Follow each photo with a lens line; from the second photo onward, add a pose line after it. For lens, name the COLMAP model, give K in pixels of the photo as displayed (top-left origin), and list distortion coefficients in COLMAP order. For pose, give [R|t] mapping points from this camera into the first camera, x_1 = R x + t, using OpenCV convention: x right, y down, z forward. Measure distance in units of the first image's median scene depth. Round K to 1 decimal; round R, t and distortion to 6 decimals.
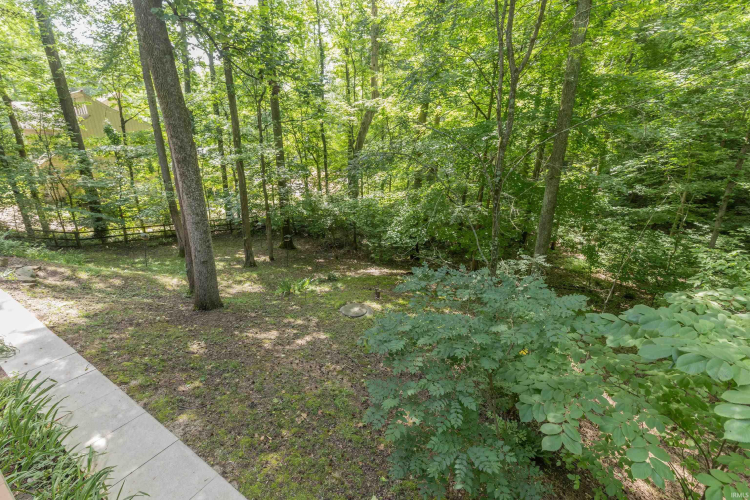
lens RADIAL K [[333.0, 0, 375.5], [0, 333.0, 249.3], [0, 0, 1]] dist [0.012439, -0.001336]
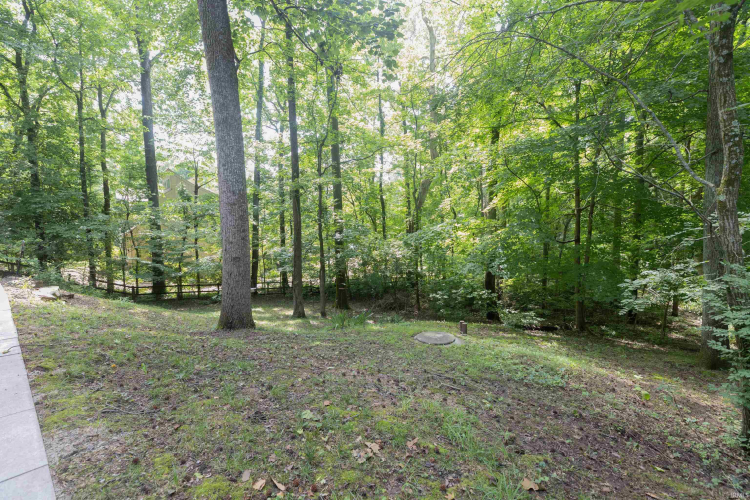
lens RADIAL K [[333.0, 0, 373.4], [0, 333.0, 249.6], [0, 0, 1]] dist [0.012439, -0.001336]
pose [[0.986465, -0.032255, -0.160770, -0.037838], [-0.013231, 0.961606, -0.274115, 0.101801], [0.163439, 0.272532, 0.948164, 0.149569]]
